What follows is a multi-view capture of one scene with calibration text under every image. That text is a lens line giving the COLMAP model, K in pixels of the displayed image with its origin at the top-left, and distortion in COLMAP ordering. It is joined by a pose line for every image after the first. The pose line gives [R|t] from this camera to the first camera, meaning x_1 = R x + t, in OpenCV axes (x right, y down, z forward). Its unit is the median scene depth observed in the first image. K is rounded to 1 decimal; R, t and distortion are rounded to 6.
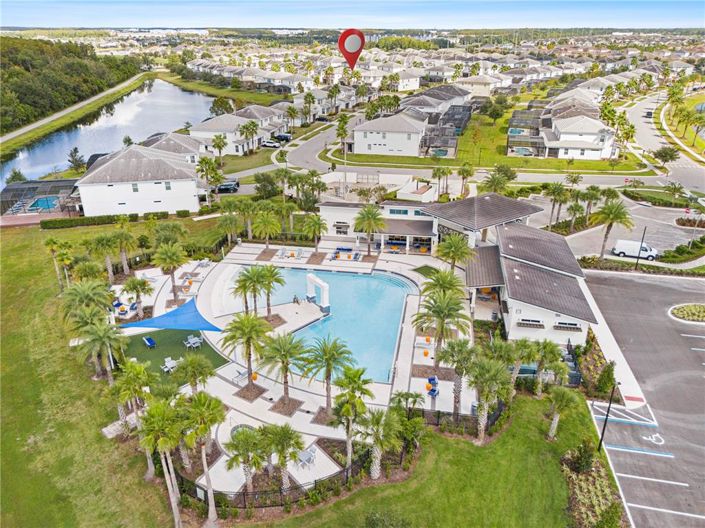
lens RADIAL K [[515.2, 0, 352.5], [0, 515.2, 264.0], [0, 0, 1]] dist [0.060941, -0.060634]
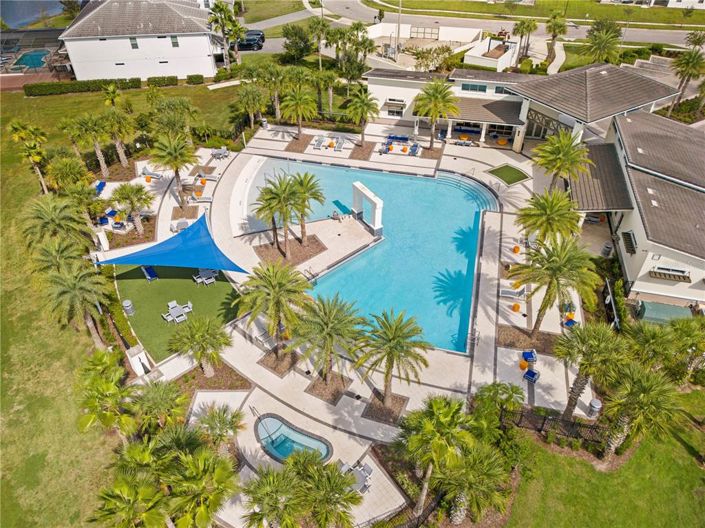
lens RADIAL K [[515.2, 0, 352.5], [0, 515.2, 264.0], [0, 0, 1]] dist [0.060941, -0.060634]
pose [[0.997749, 0.041897, -0.052361, -0.036062], [-0.026391, 0.963123, 0.267763, -0.052552], [0.061649, -0.265778, 0.962061, 0.196515]]
